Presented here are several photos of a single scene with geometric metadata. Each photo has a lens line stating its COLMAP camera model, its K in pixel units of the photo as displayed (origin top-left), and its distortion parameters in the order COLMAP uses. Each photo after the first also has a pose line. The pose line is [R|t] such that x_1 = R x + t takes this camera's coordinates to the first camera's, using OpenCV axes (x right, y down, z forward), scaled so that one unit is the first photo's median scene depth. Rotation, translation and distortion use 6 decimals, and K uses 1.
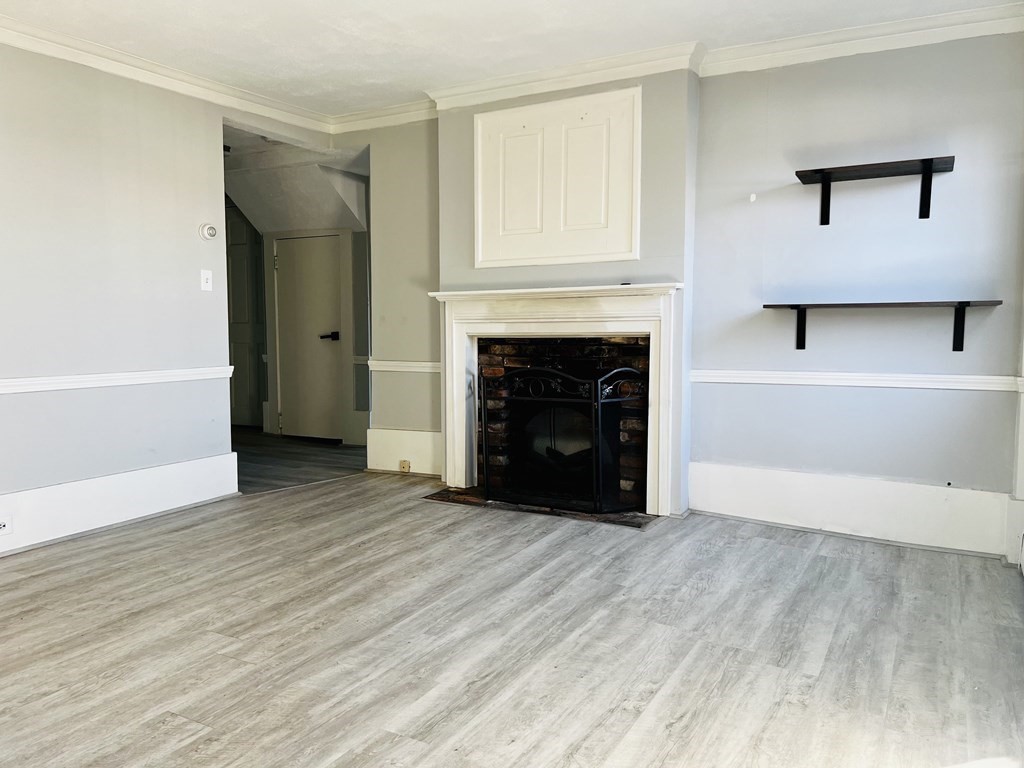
lens RADIAL K [[771.9, 0, 512.3], [0, 771.9, 383.9], [0, 0, 1]] dist [0.038051, -0.017194]
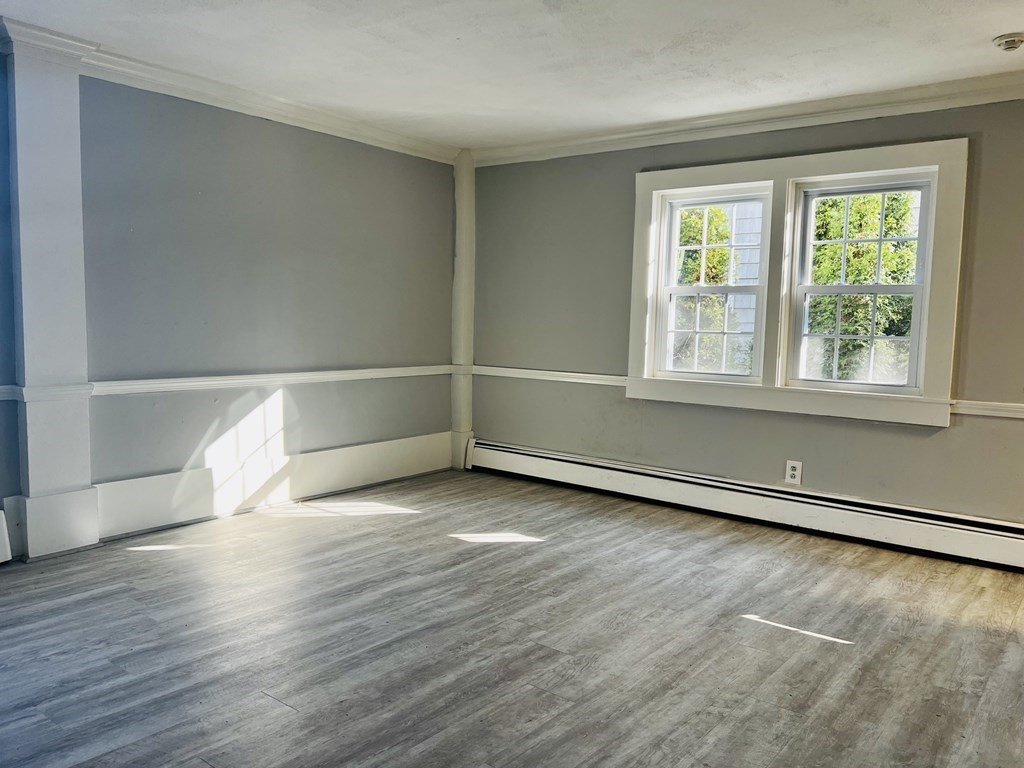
lens RADIAL K [[771.9, 0, 511.5], [0, 771.9, 386.1], [0, 0, 1]] dist [0.038051, -0.017194]
pose [[-0.986948, -0.033813, 0.157451, -0.473049], [-0.007673, 0.986472, 0.163753, -0.200400], [-0.160858, 0.160407, -0.973855, 1.983778]]
